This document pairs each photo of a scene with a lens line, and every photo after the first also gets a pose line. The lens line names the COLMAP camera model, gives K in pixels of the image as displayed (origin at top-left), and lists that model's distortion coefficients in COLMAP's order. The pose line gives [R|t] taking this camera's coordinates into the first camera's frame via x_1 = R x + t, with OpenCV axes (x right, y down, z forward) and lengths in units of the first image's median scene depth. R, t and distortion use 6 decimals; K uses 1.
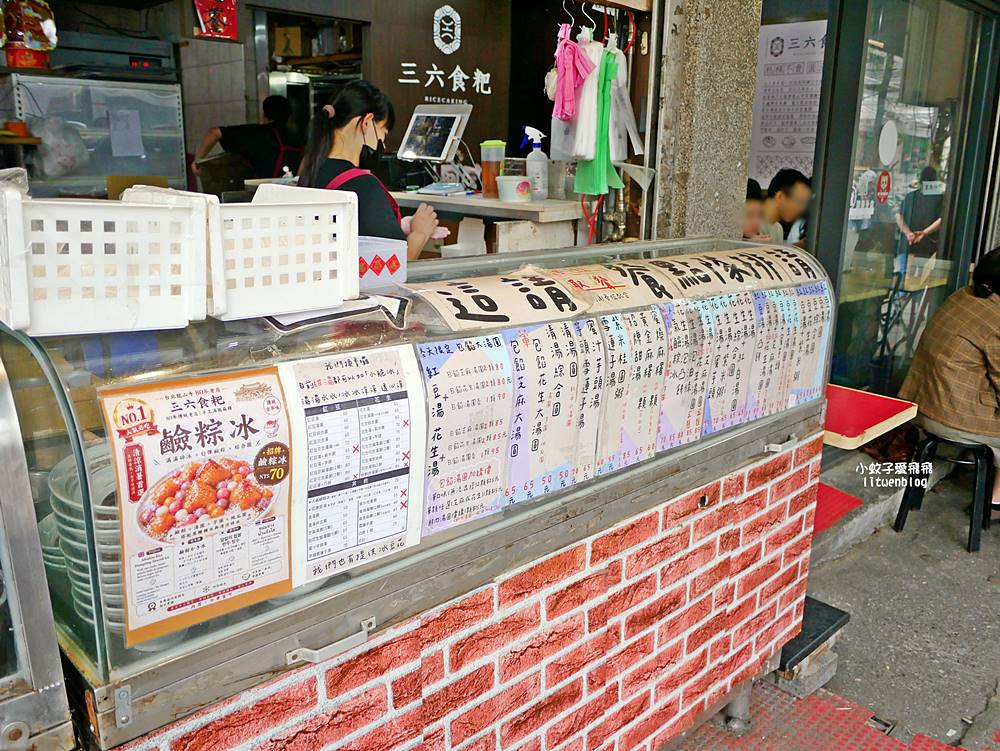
lens RADIAL K [[839.0, 0, 500.0], [0, 839.0, 375.5], [0, 0, 1]] dist [-0.049822, 0.001558]
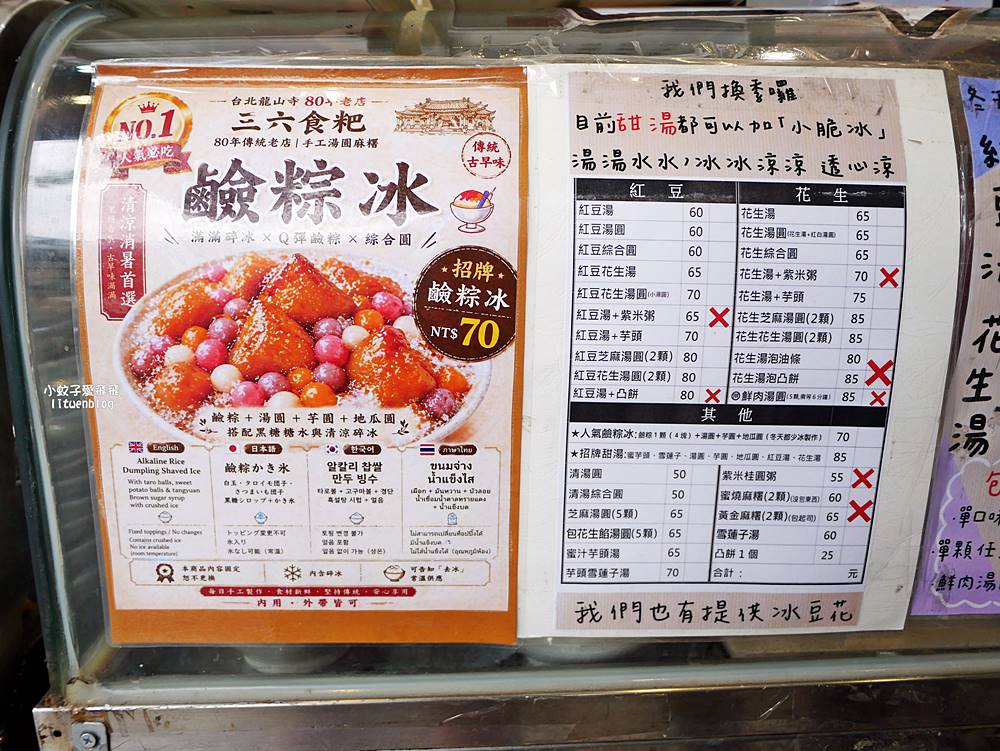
lens RADIAL K [[839.0, 0, 500.0], [0, 839.0, 375.5], [0, 0, 1]] dist [-0.049822, 0.001558]
pose [[0.743294, 0.112741, -0.659397, 0.001052], [-0.140815, 0.989980, 0.010532, 0.126504], [0.653977, 0.085024, 0.751722, 0.685553]]
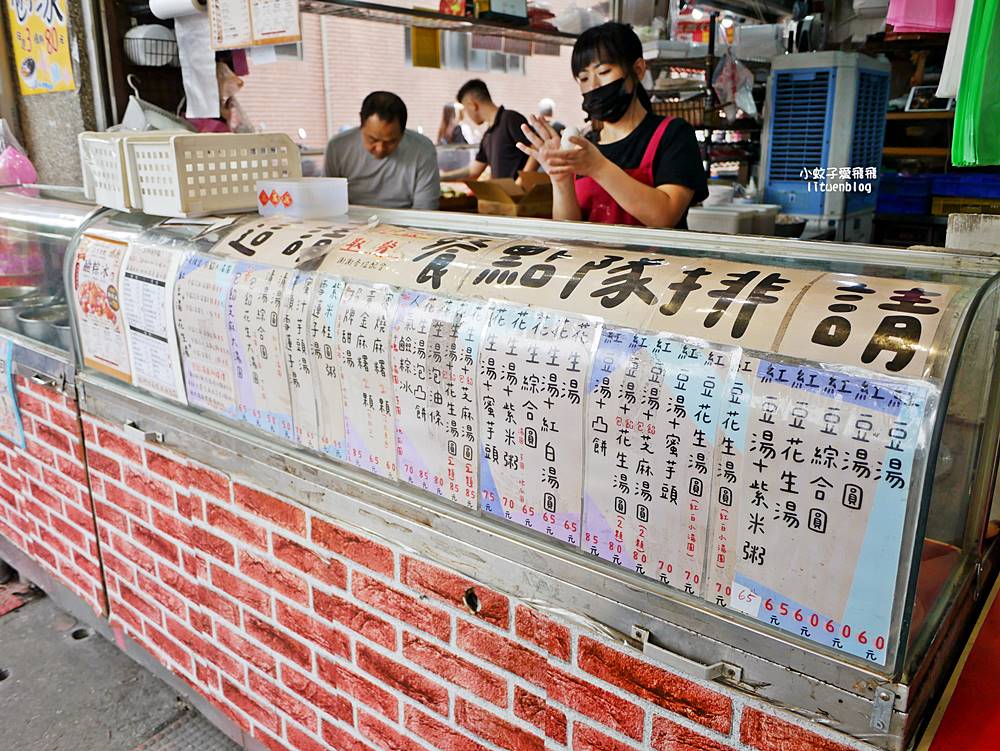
lens RADIAL K [[839.0, 0, 500.0], [0, 839.0, 375.5], [0, 0, 1]] dist [-0.049822, 0.001558]
pose [[0.117809, 0.260401, -0.958286, 1.401838], [-0.241219, 0.943607, 0.226758, -0.301224], [0.963294, 0.204443, 0.173979, 1.427968]]
